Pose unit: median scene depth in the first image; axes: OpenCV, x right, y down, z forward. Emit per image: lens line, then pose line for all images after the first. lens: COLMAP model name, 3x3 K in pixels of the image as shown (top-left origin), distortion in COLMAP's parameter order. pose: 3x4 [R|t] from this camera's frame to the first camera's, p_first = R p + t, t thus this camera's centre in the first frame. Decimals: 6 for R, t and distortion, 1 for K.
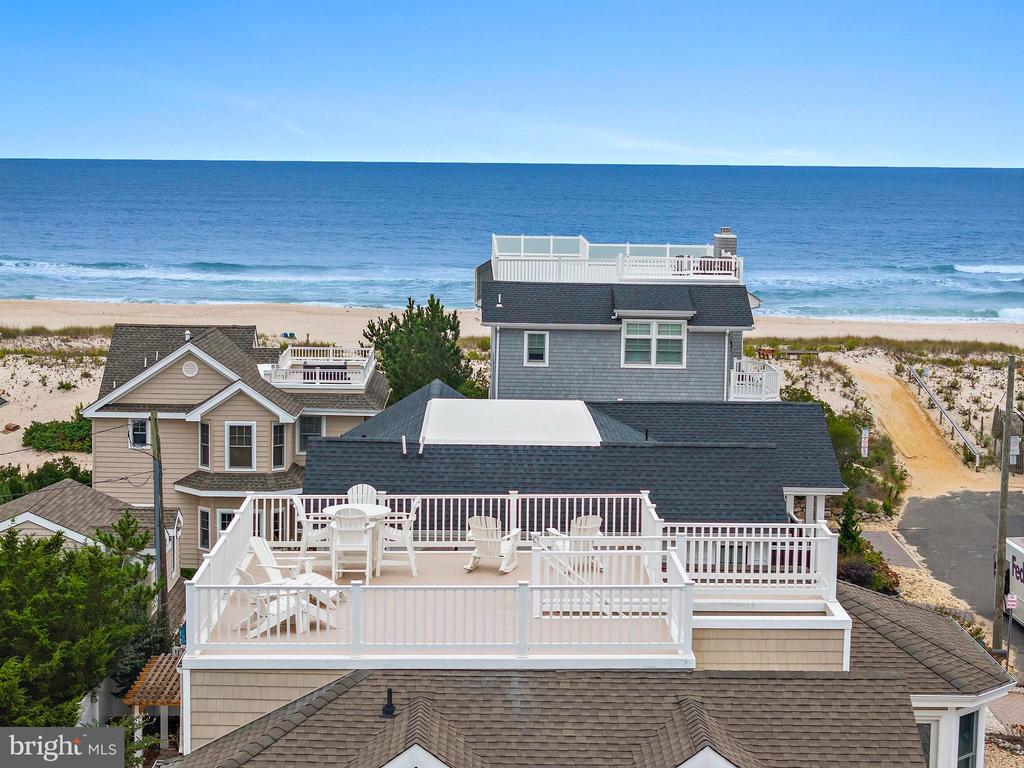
lens RADIAL K [[2045.1, 0, 512.8], [0, 2045.1, 386.4], [0, 0, 1]] dist [-0.195259, 1.474786]
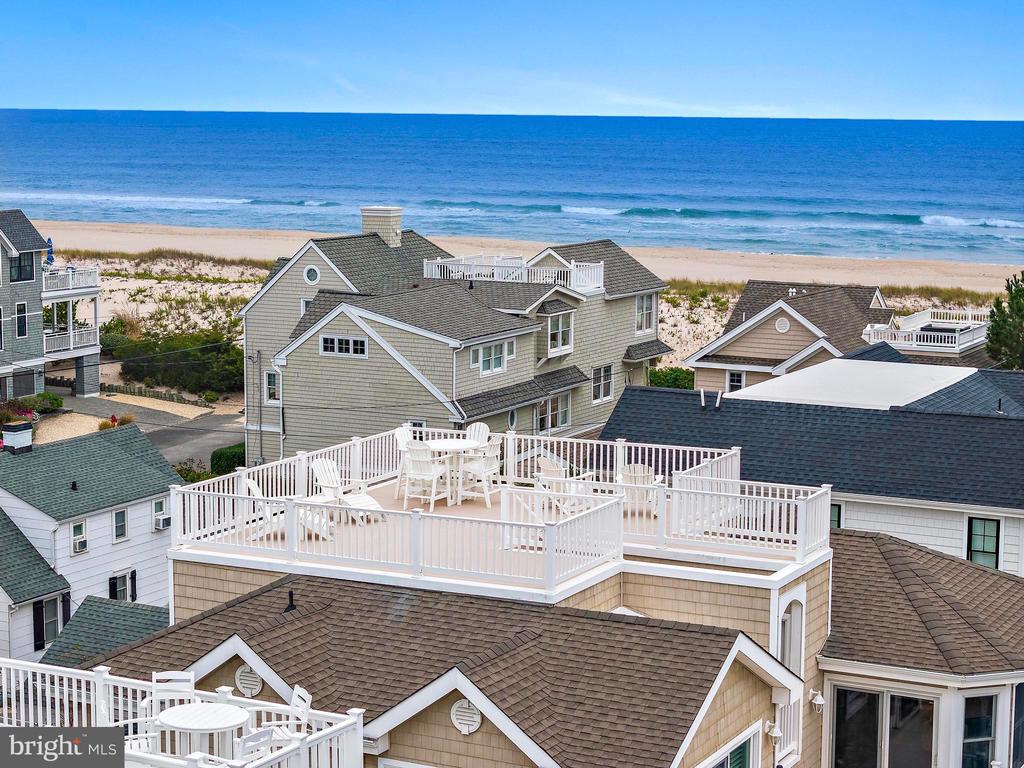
lens RADIAL K [[2045.1, 0, 512.8], [0, 2045.1, 386.4], [0, 0, 1]] dist [-0.195259, 1.474786]
pose [[0.878681, 0.055134, -0.474215, 0.224647], [-0.046159, 0.998467, 0.030558, -0.002888], [0.475173, -0.004961, 0.879879, 0.018890]]
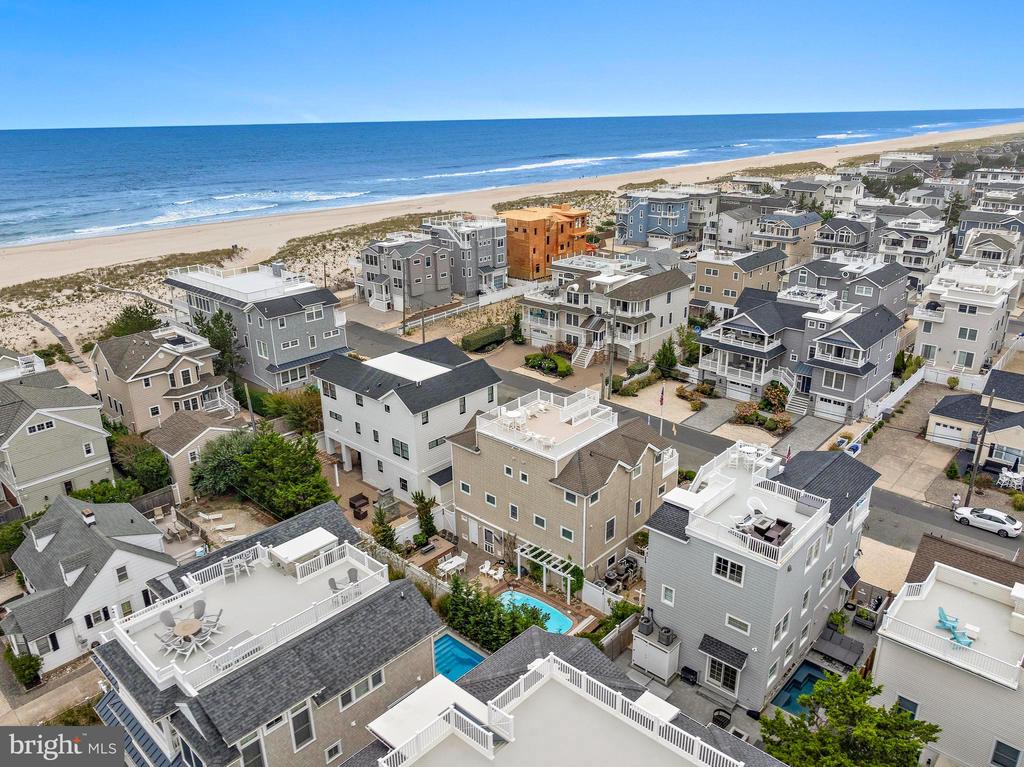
lens RADIAL K [[742.1, 0, 515.8], [0, 742.1, 385.0], [0, 0, 1]] dist [-0.042774, -0.004374]
pose [[0.686691, -0.277668, 0.671830, -0.531633], [0.105580, 0.952473, 0.285743, -0.214270], [-0.719242, -0.125285, 0.683371, -0.043120]]
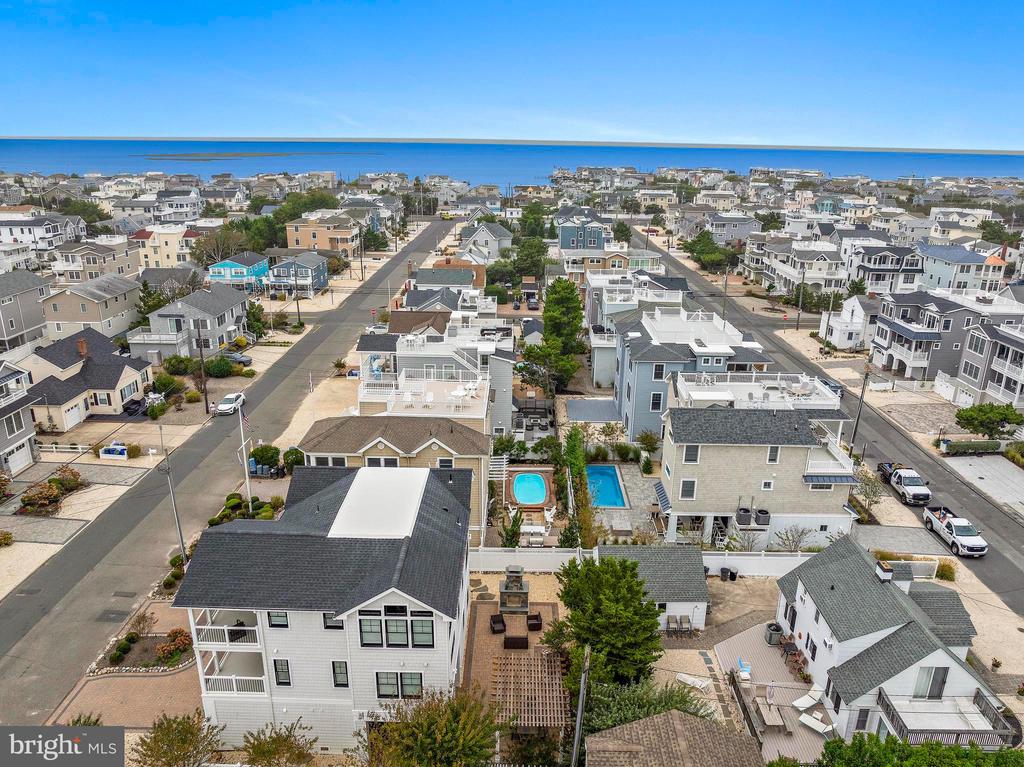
lens RADIAL K [[742.1, 0, 515.8], [0, 742.1, 385.0], [0, 0, 1]] dist [-0.042774, -0.004374]
pose [[-0.999063, -0.039225, 0.018297, -0.108151], [-0.027706, 0.904337, 0.425919, -0.307813], [-0.033253, 0.425013, -0.904576, 1.154481]]
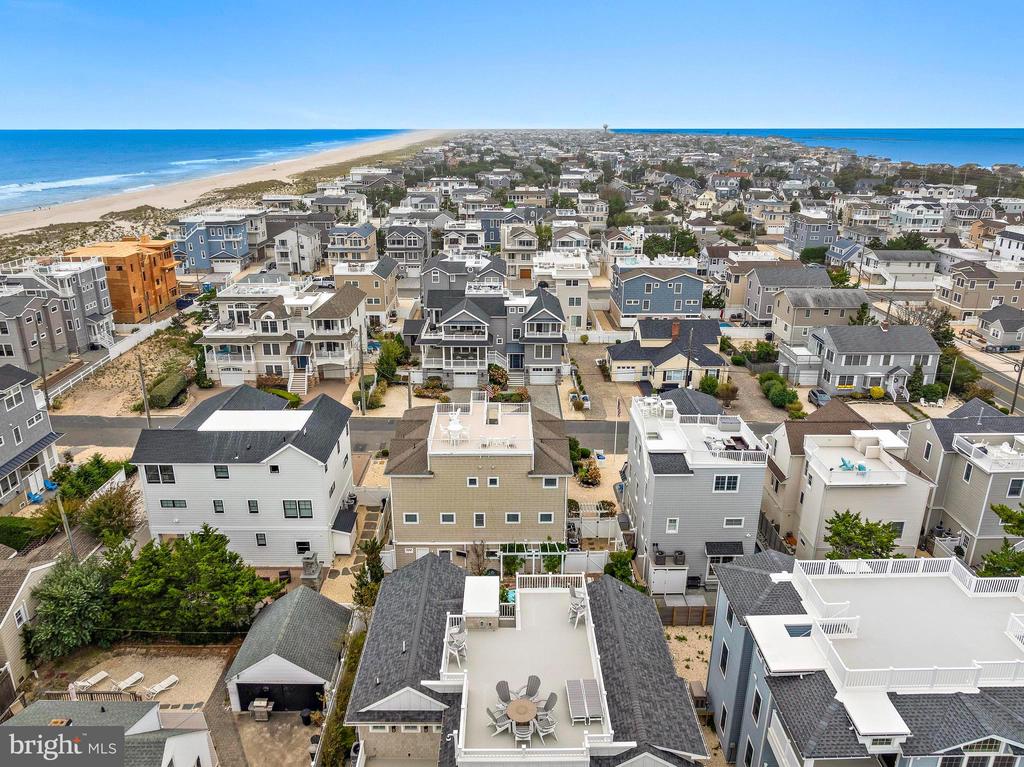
lens RADIAL K [[722.1, 0, 515.3], [0, 722.1, 380.5], [0, 0, 1]] dist [-0.039080, -0.004620]
pose [[0.000709, -0.346236, 0.938147, -0.714482], [0.108306, 0.932655, 0.344127, -0.265069], [-0.994117, 0.101363, 0.038161, 0.373802]]
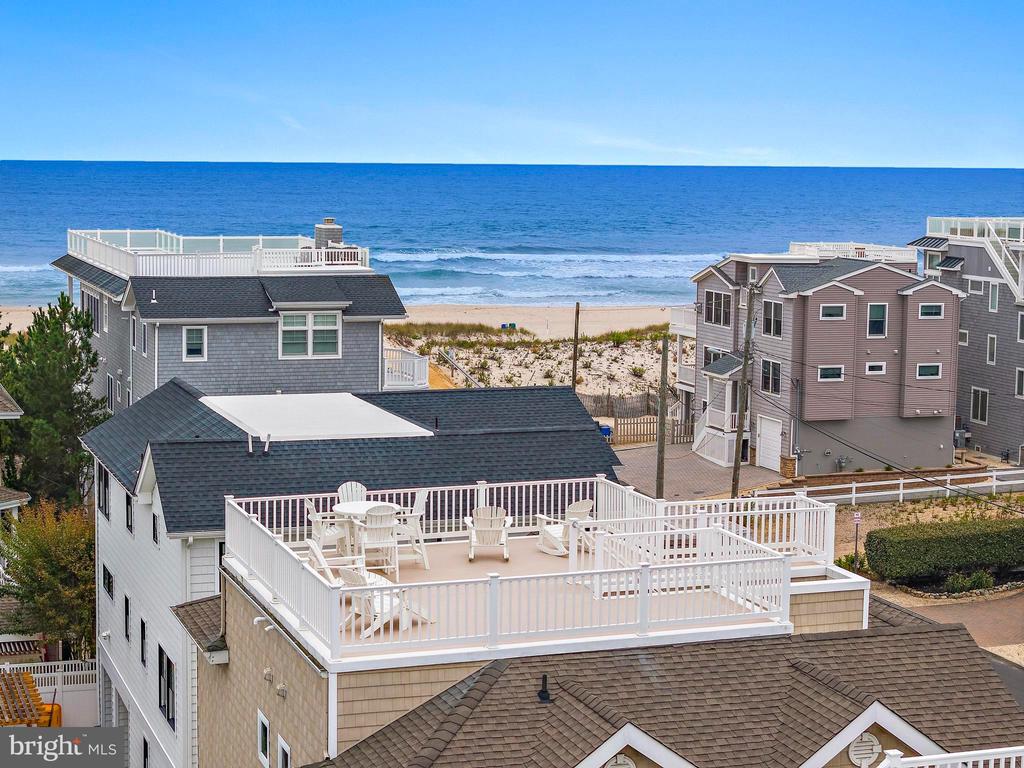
lens RADIAL K [[2045.1, 0, 512.8], [0, 2045.1, 386.4], [0, 0, 1]] dist [-0.195259, 1.474786]
pose [[0.950538, -0.038529, 0.308209, -0.148443], [0.036529, 0.999257, 0.012258, -0.004144], [-0.308452, -0.000393, 0.951240, 0.008705]]
